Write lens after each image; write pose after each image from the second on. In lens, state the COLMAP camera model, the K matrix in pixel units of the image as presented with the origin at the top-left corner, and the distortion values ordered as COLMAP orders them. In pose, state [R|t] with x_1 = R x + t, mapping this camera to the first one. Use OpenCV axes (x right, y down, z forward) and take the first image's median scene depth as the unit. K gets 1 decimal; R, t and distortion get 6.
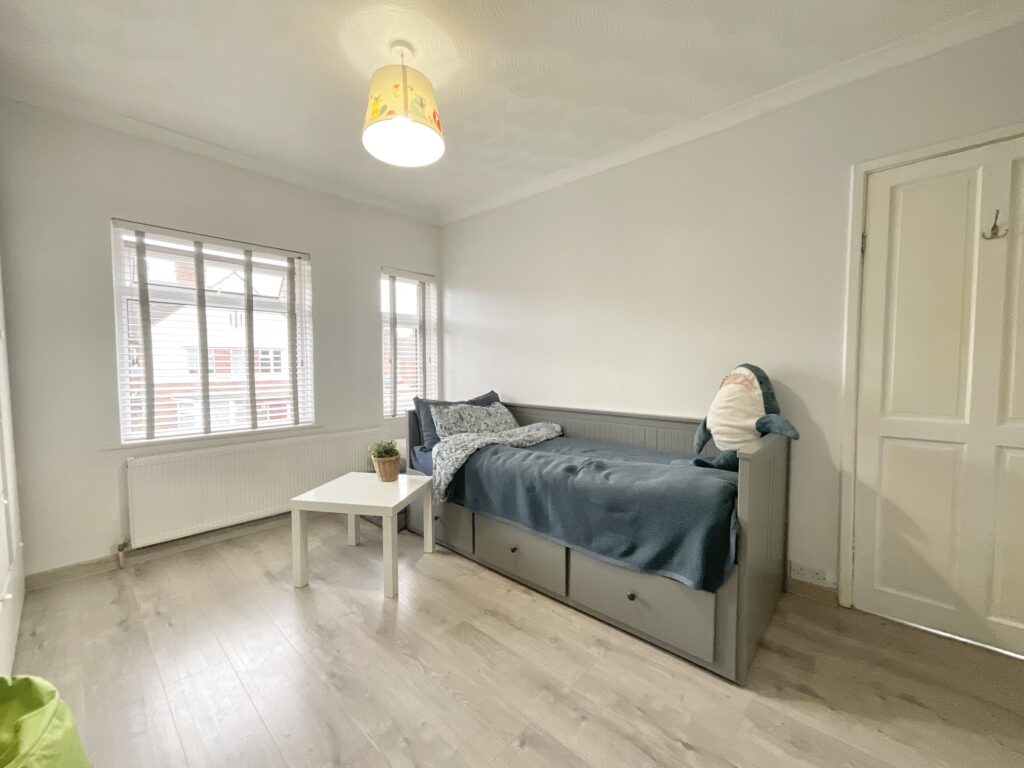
lens RADIAL K [[421.9, 0, 504.4], [0, 421.9, 385.4], [0, 0, 1]] dist [-0.002406, 0.000429]
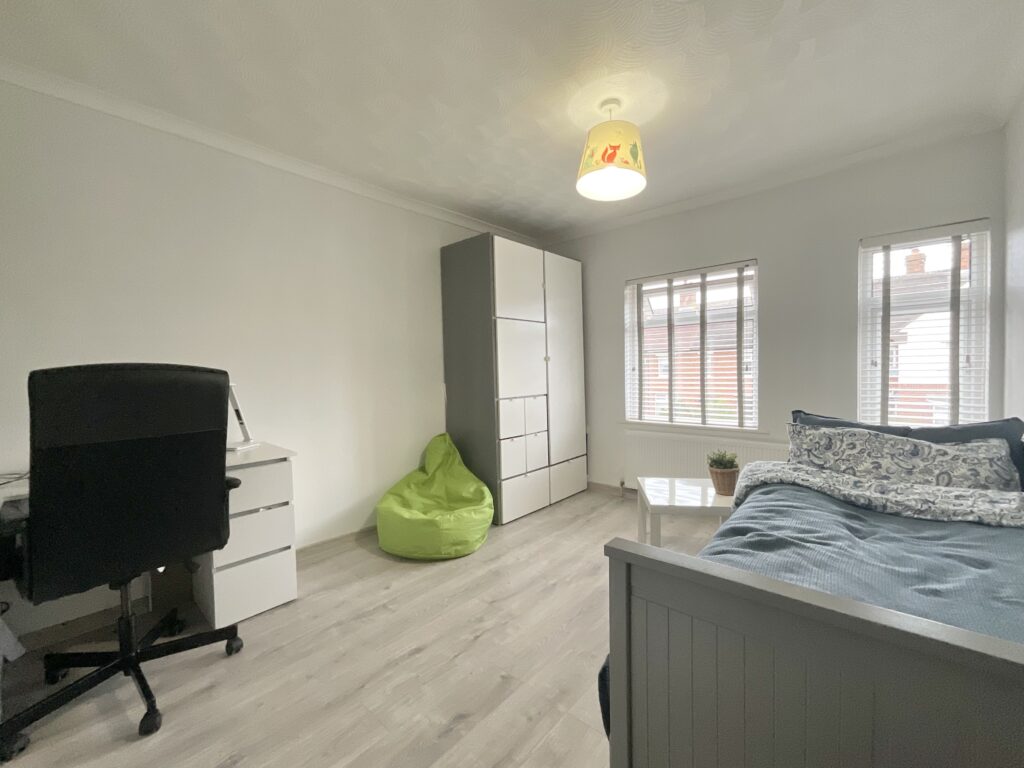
lens RADIAL K [[421.9, 0, 504.4], [0, 421.9, 385.4], [0, 0, 1]] dist [-0.002406, 0.000429]
pose [[0.009783, 0.038156, -0.999224, 0.623975], [-0.029982, 0.998834, 0.037848, -0.037034], [0.999503, 0.029588, 0.010916, 0.469892]]
